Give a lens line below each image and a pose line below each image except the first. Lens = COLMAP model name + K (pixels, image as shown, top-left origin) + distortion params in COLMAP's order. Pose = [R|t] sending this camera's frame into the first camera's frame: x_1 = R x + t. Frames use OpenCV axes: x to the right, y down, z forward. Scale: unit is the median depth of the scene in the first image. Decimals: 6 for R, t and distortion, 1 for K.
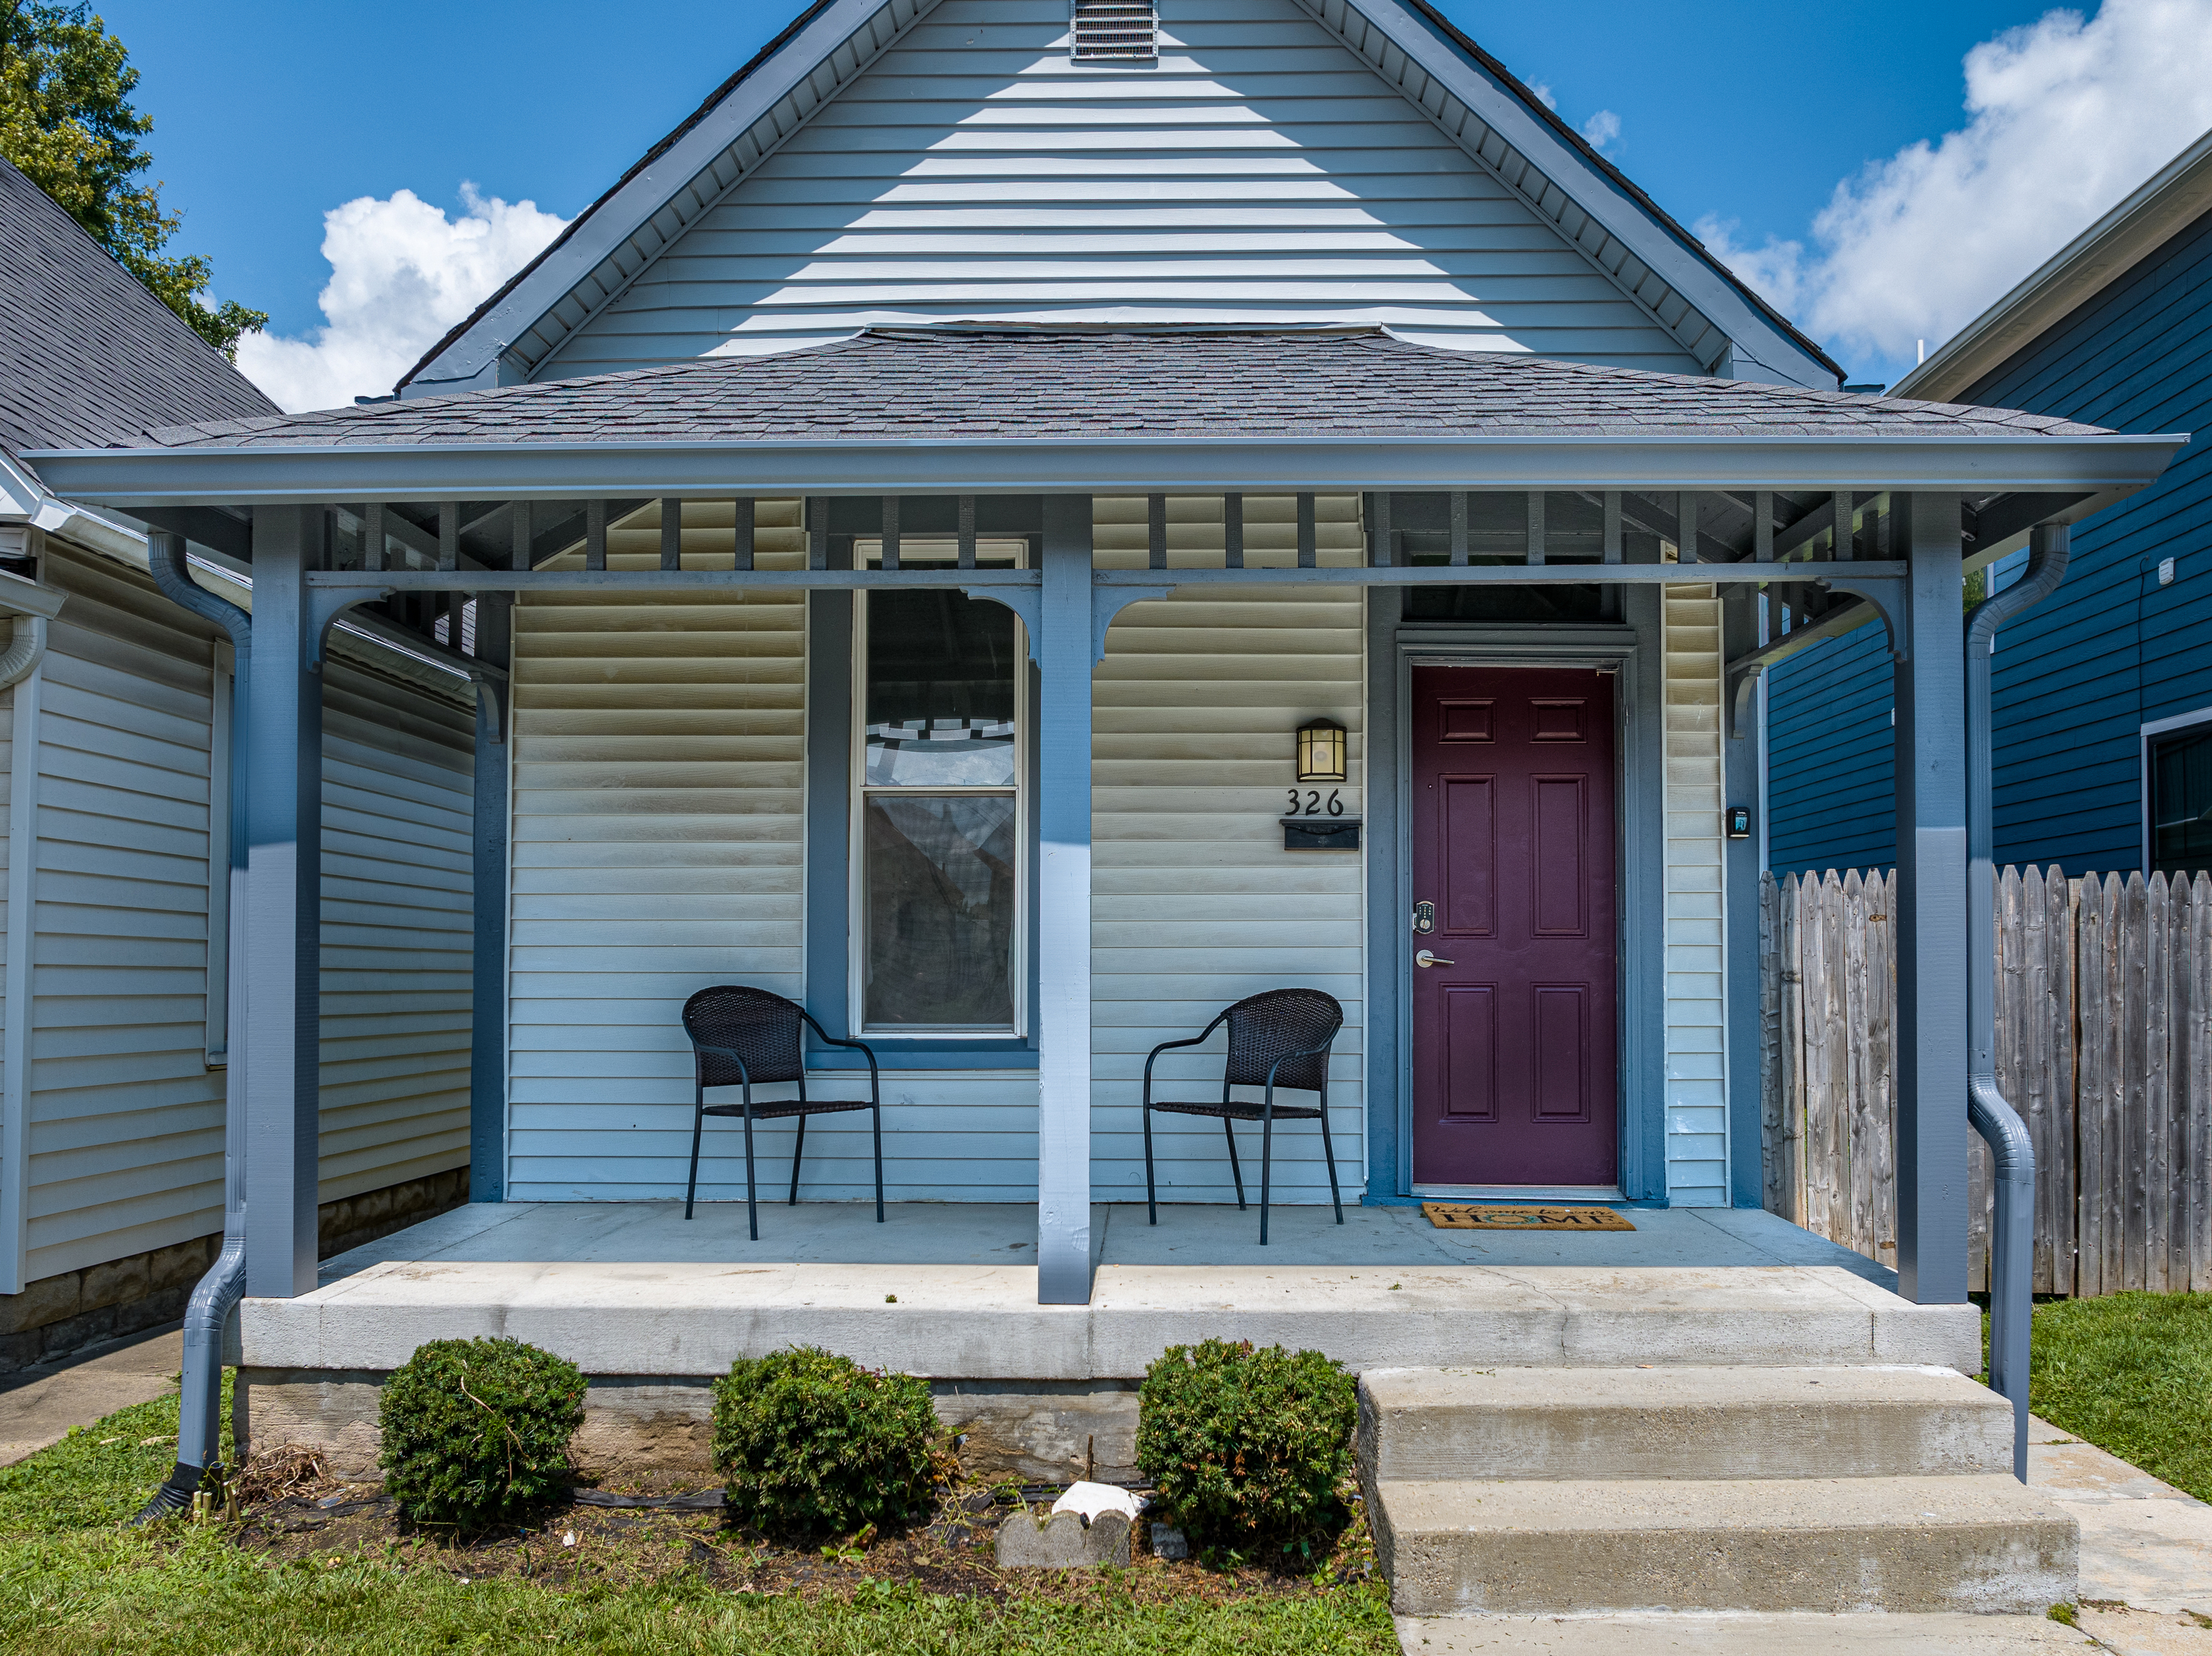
lens RADIAL K [[1806.1, 0, 1108.4], [0, 1806.1, 940.1], [0, 0, 1]] dist [-0.027209, 0.005059]
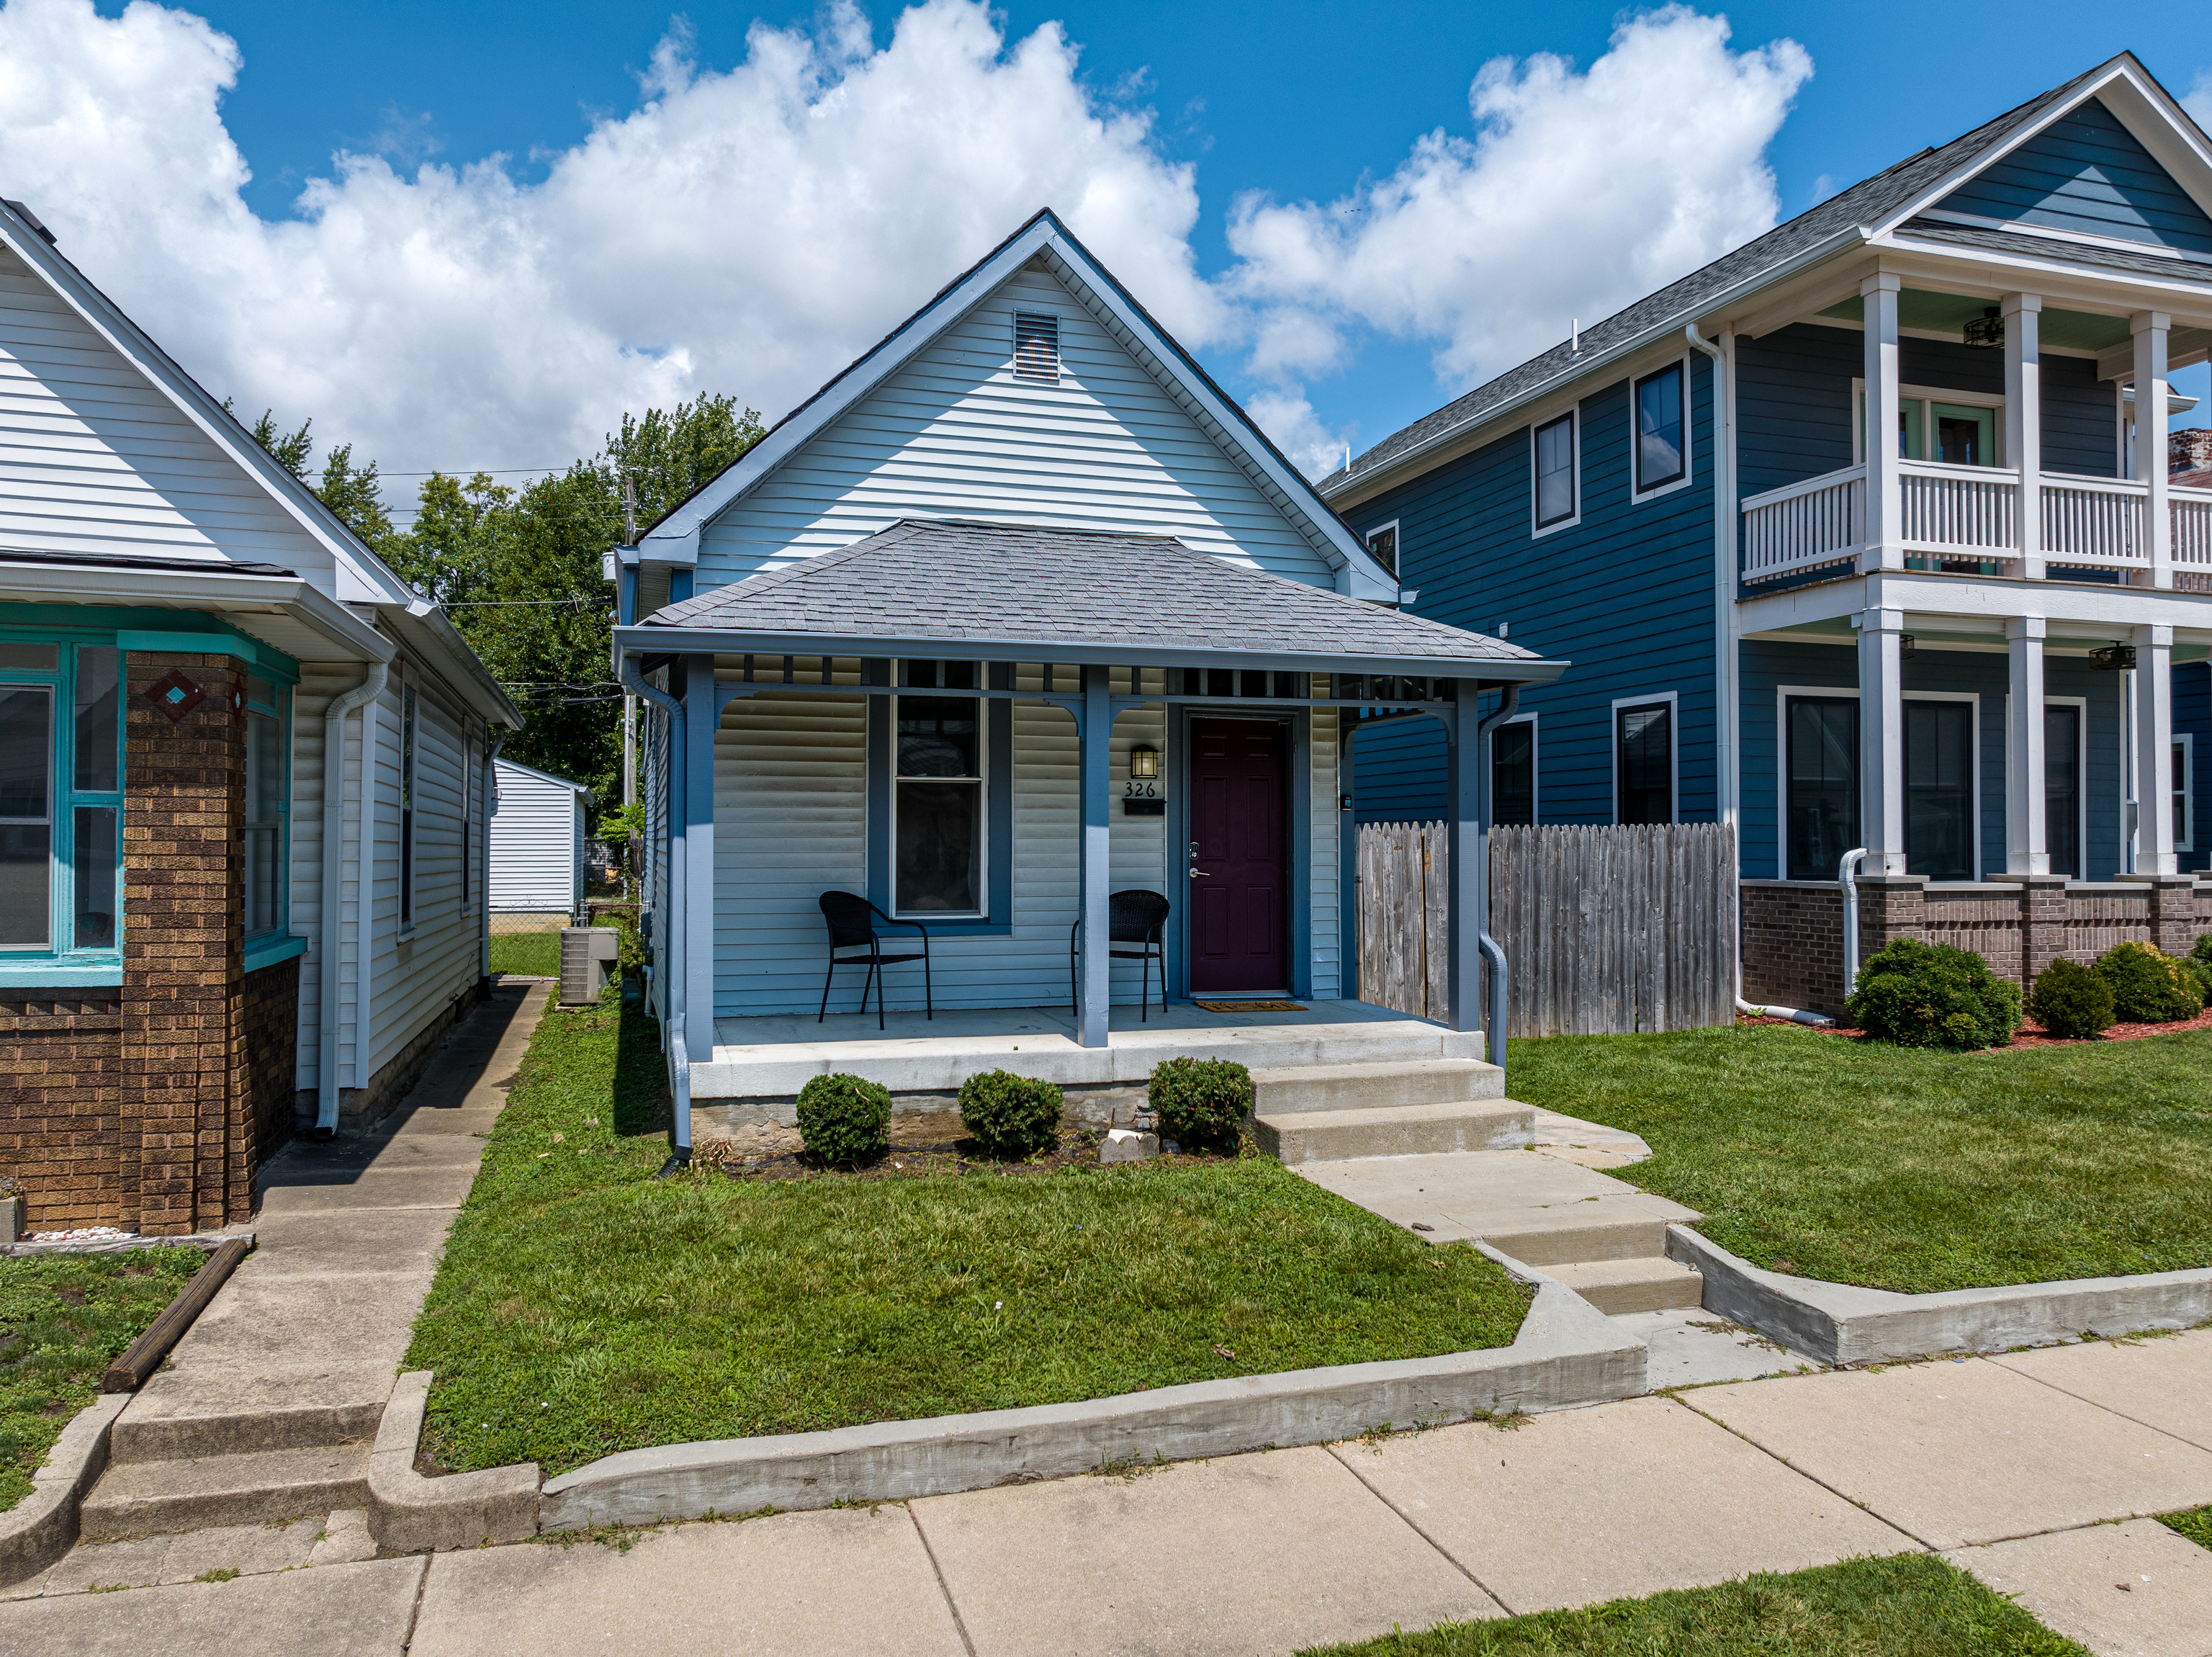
lens RADIAL K [[1577.8, 0, 1105.3], [0, 1577.8, 811.4], [0, 0, 1]] dist [-0.026561, 0.013022]
pose [[0.947973, 0.006755, 0.318278, -0.449073], [-0.005574, 0.999974, -0.004621, -0.046889], [-0.318301, 0.002607, 0.947986, -0.549031]]
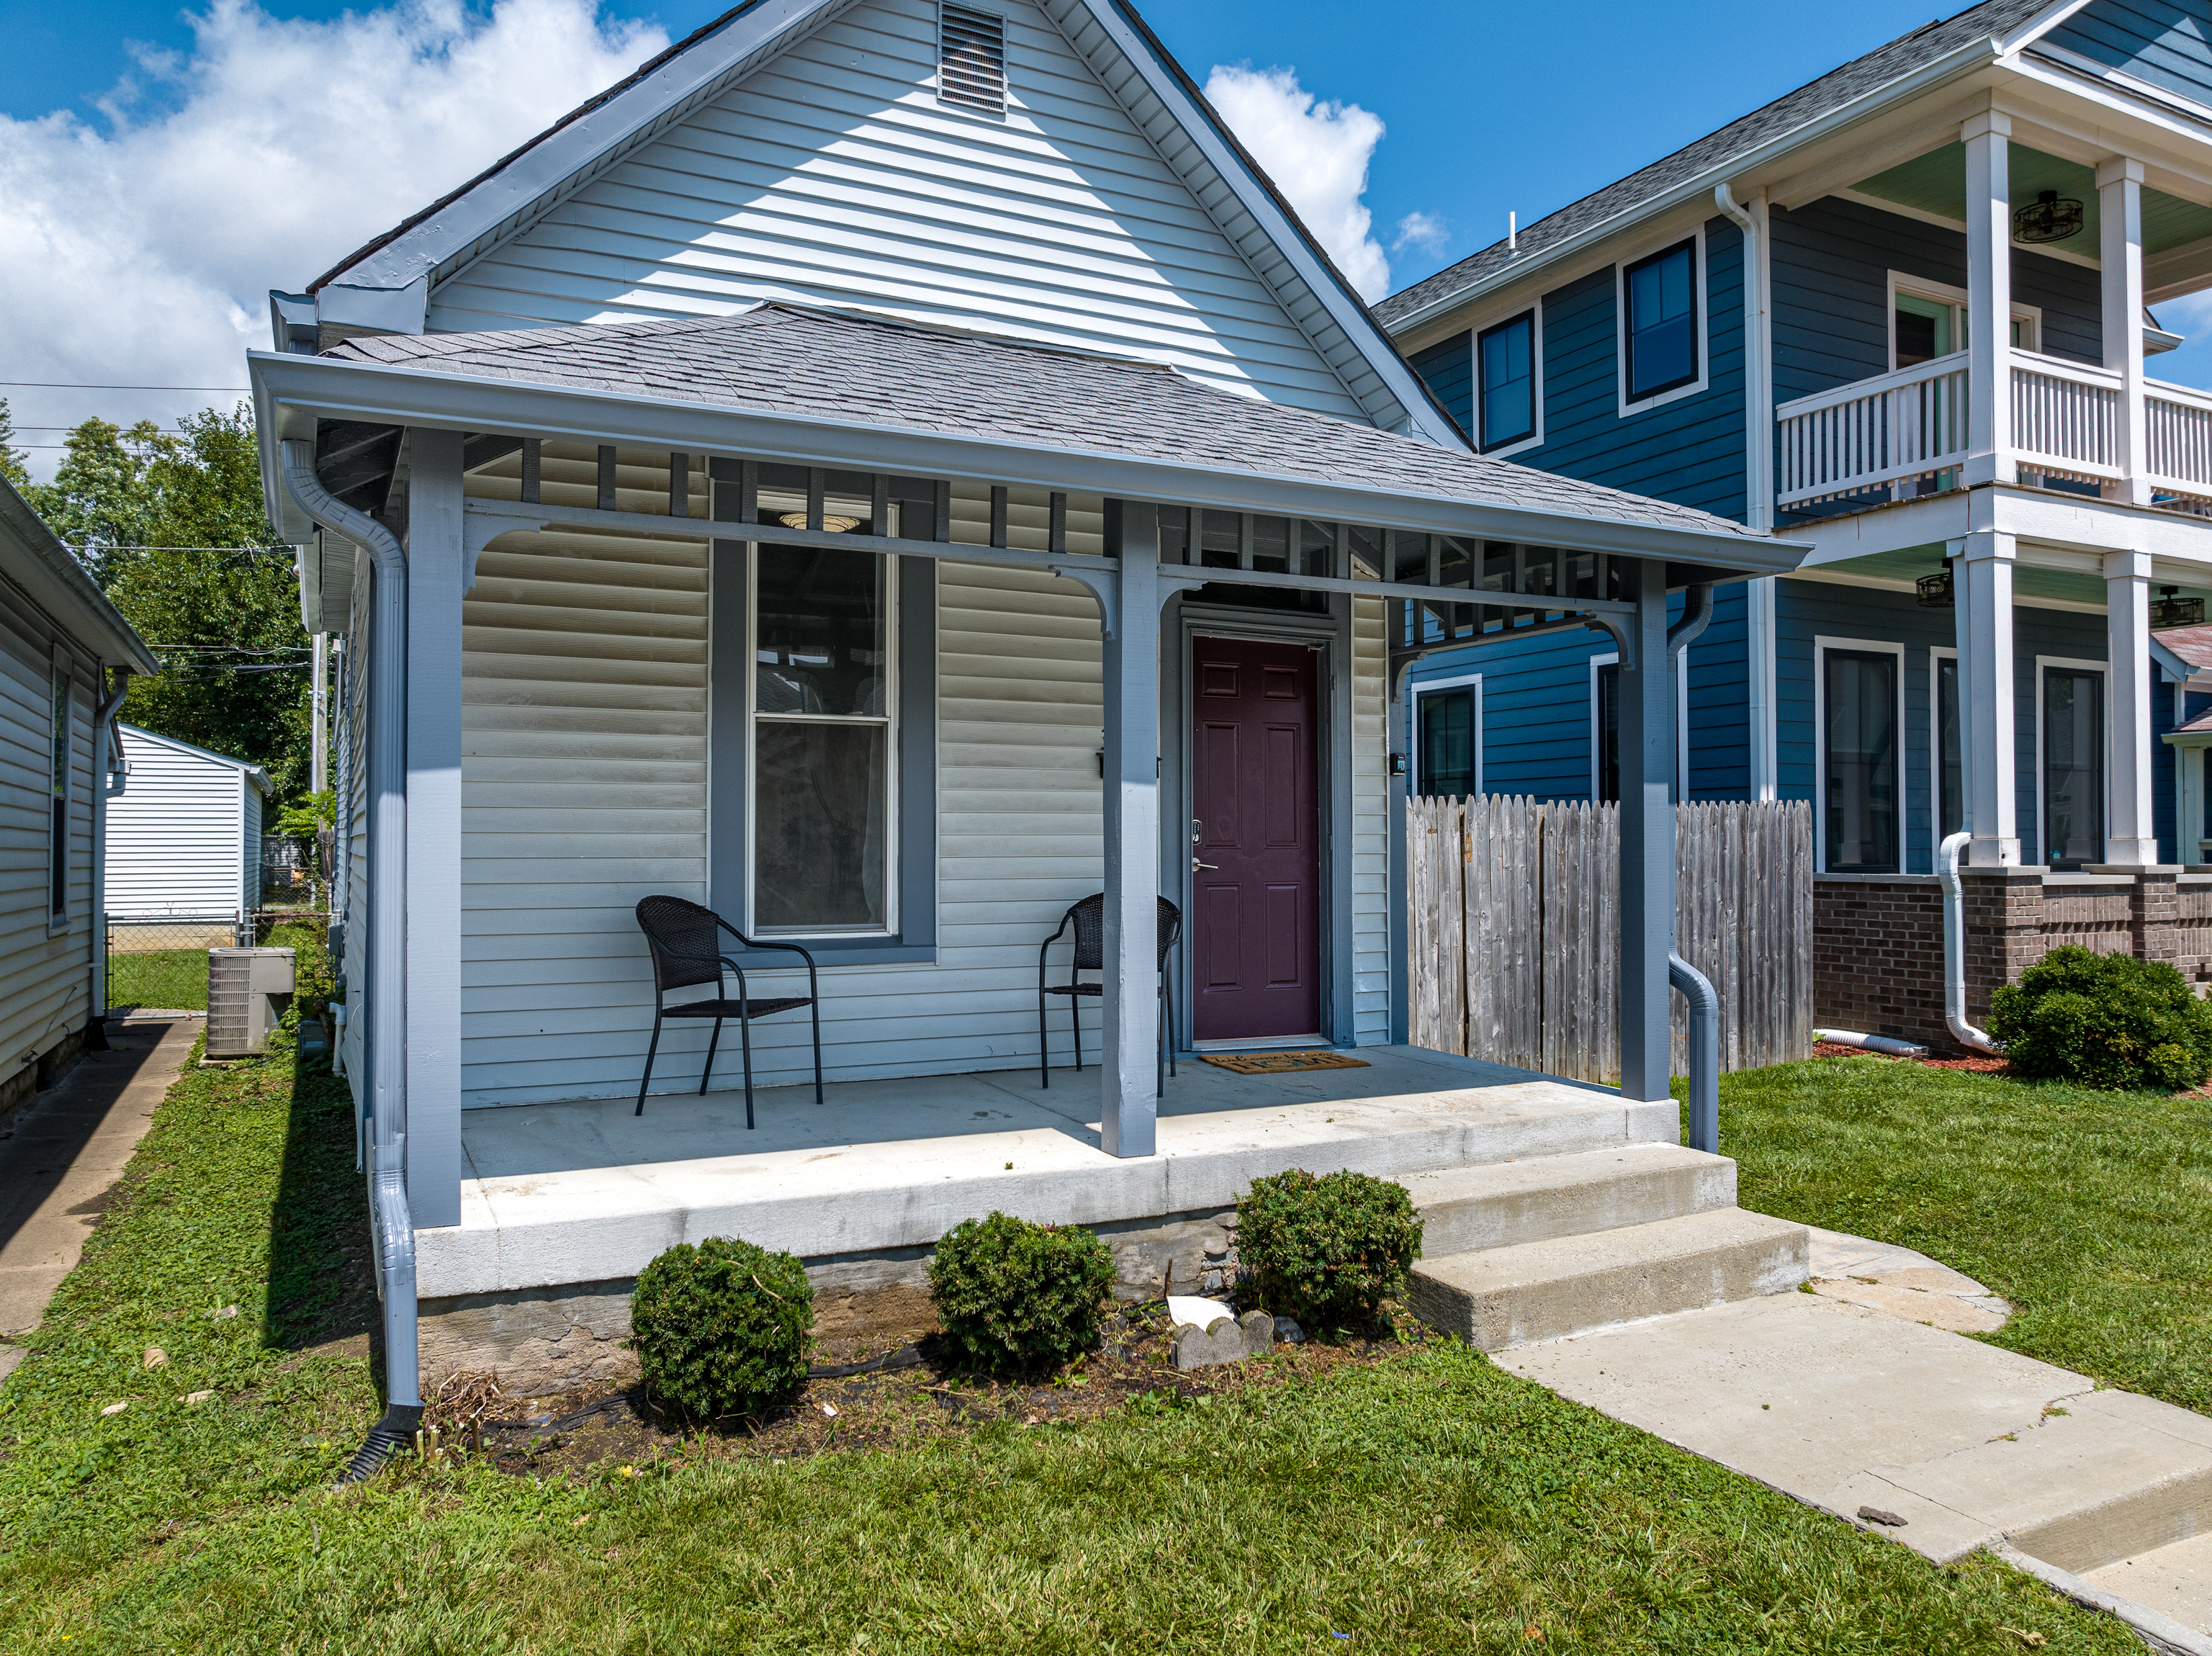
lens RADIAL K [[1577.6, 0, 1116.1], [0, 1577.6, 818.9], [0, 0, 1]] dist [-0.026561, 0.013022]
pose [[0.878215, 0.006403, 0.478222, -0.418290], [-0.006640, 0.999977, -0.001194, -0.021005], [-0.478219, -0.002126, 0.878238, 0.045410]]
